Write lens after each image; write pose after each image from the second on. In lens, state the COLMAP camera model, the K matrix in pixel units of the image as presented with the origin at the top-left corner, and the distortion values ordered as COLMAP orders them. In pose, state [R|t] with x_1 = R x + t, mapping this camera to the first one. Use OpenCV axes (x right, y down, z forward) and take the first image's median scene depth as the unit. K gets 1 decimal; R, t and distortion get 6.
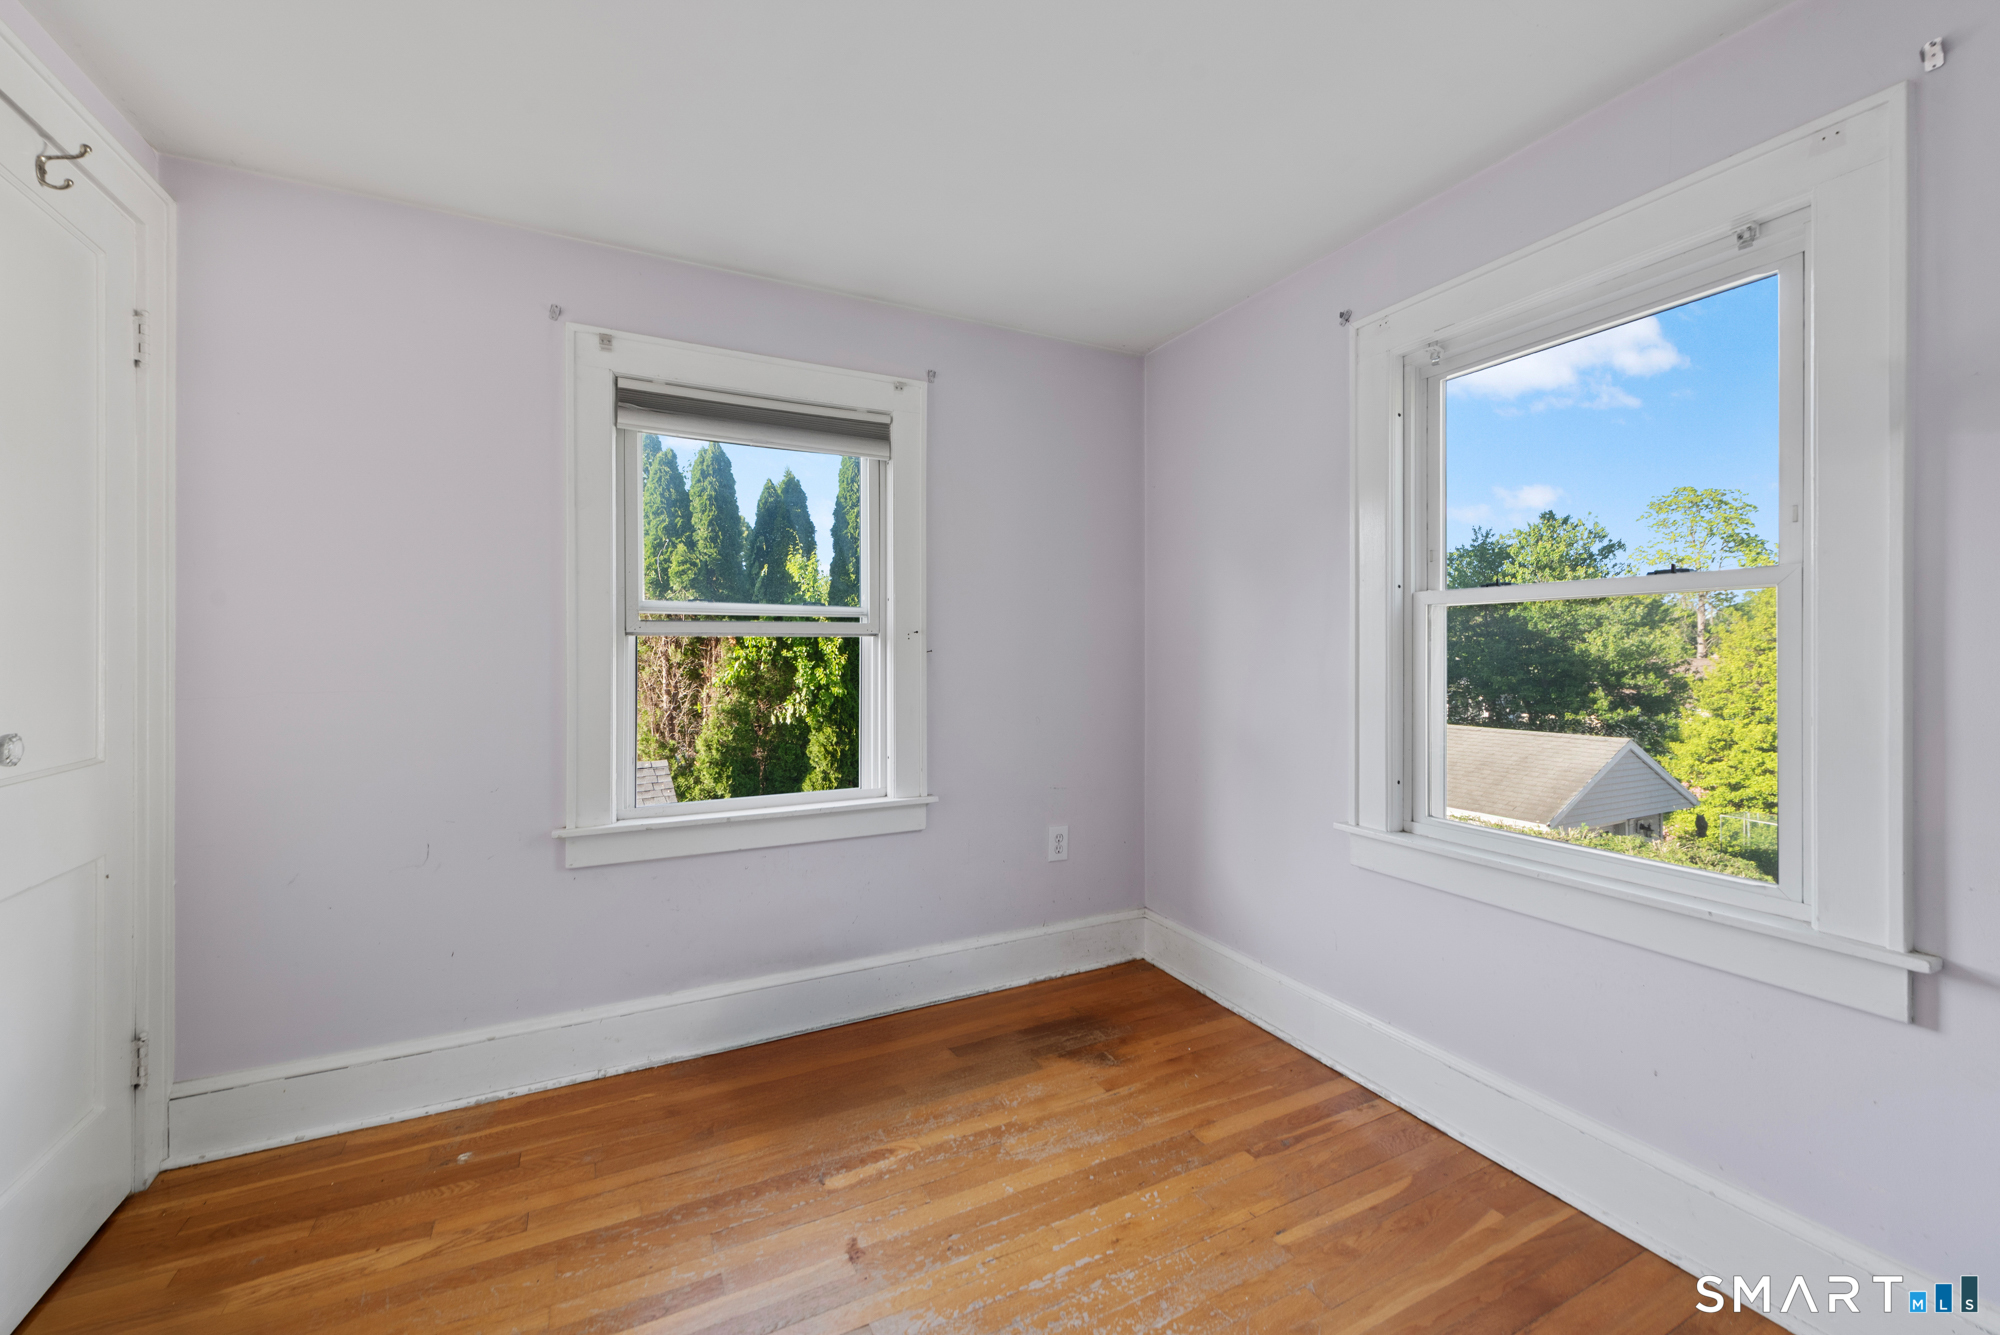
lens RADIAL K [[788.8, 0, 1006.7], [0, 788.8, 645.5], [0, 0, 1]] dist [0.021018, -0.006595]
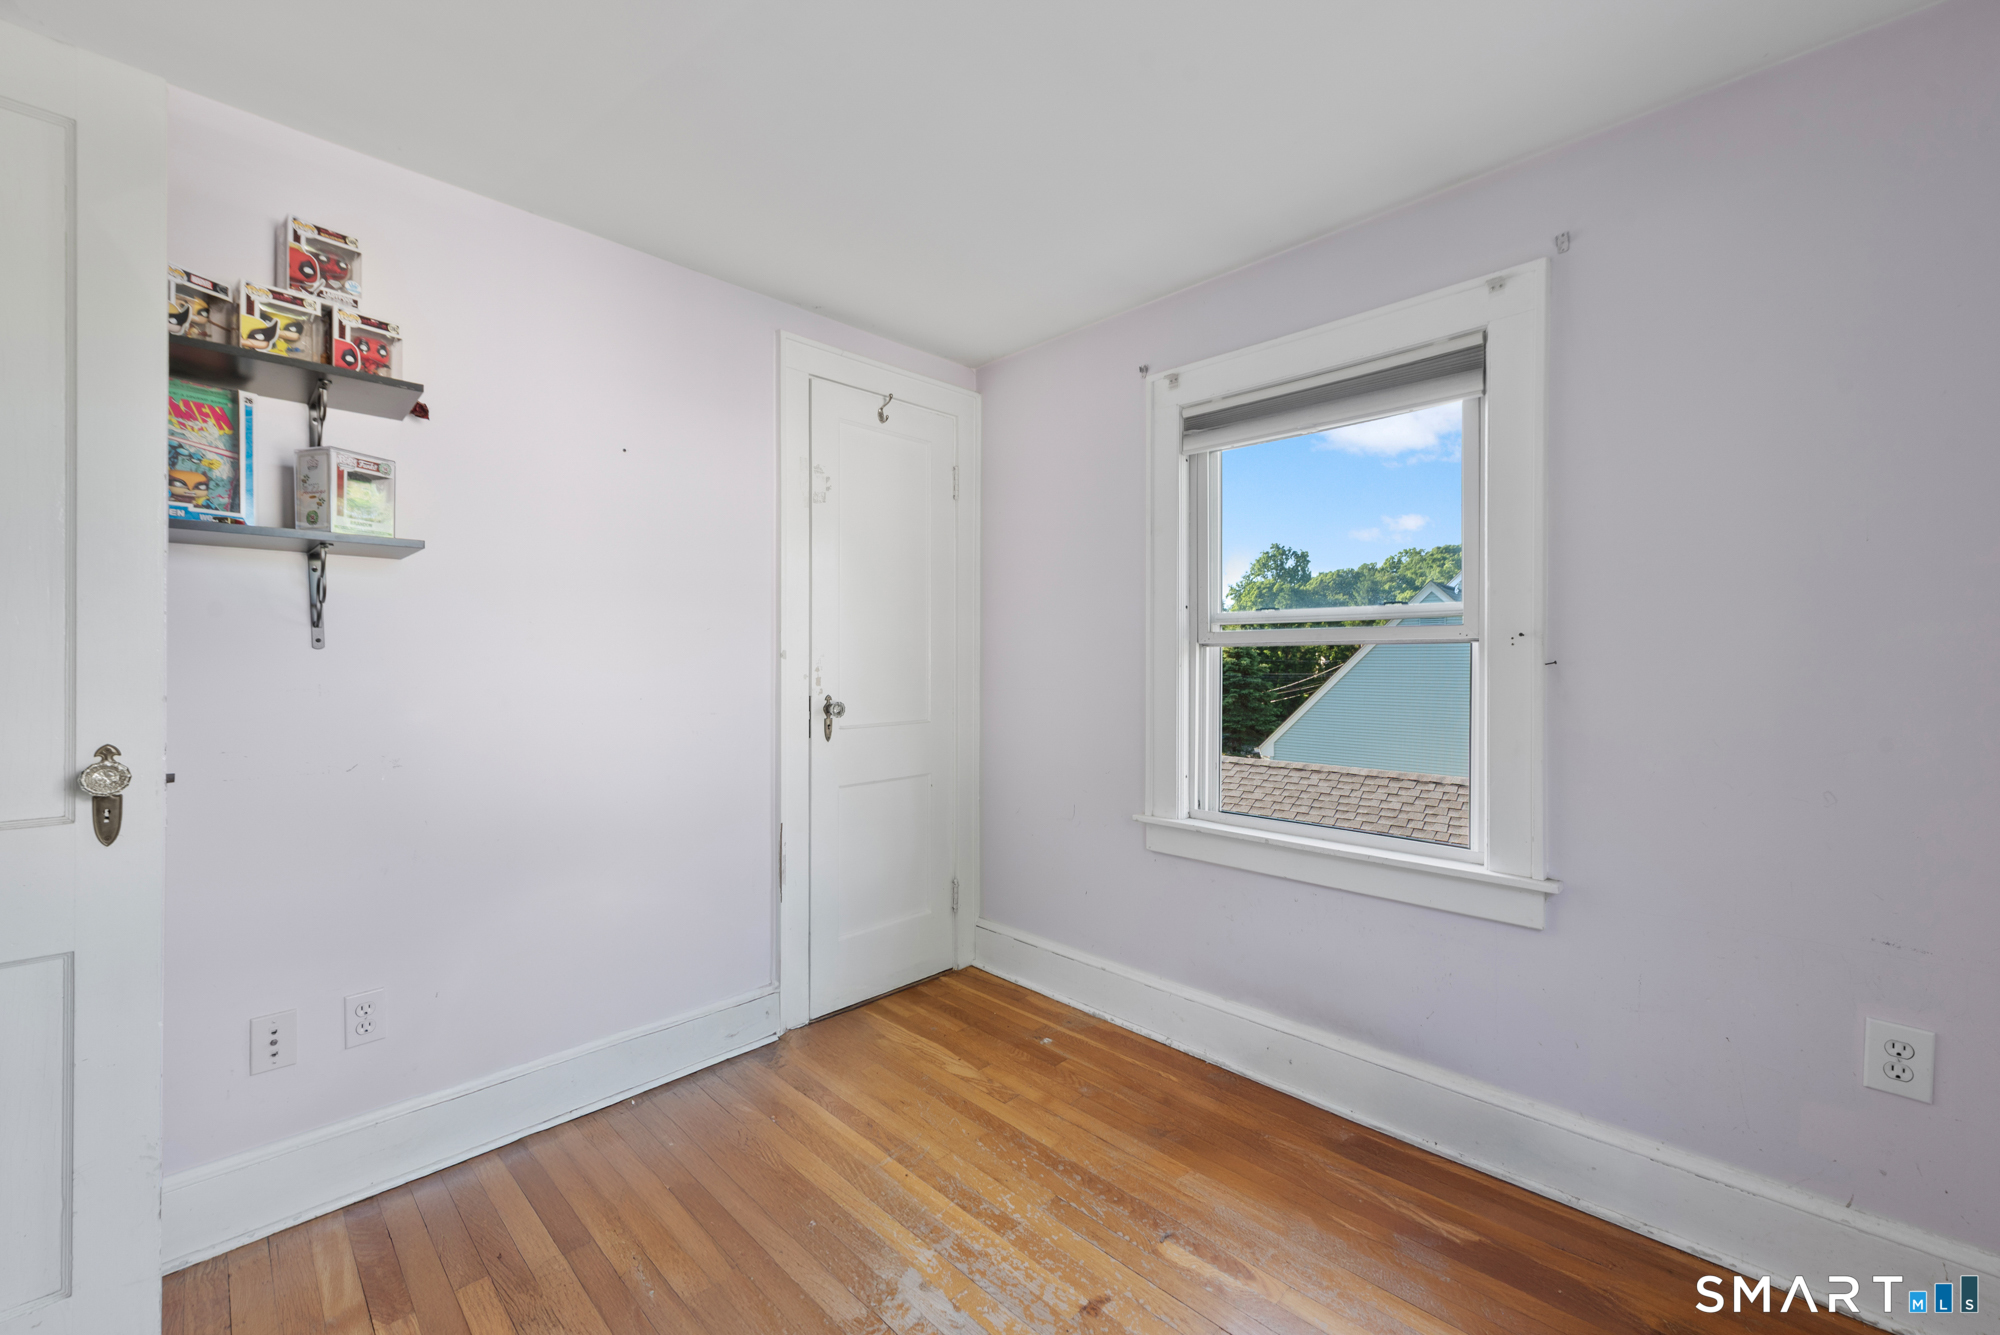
lens RADIAL K [[790.5, 0, 1003.0], [0, 790.5, 659.9], [0, 0, 1]] dist [0.018124, -0.006461]
pose [[0.325427, -0.000720, -0.945567, 0.453585], [0.005587, 0.999984, 0.001162, 0.001884], [0.945551, -0.005661, 0.325425, 0.414599]]
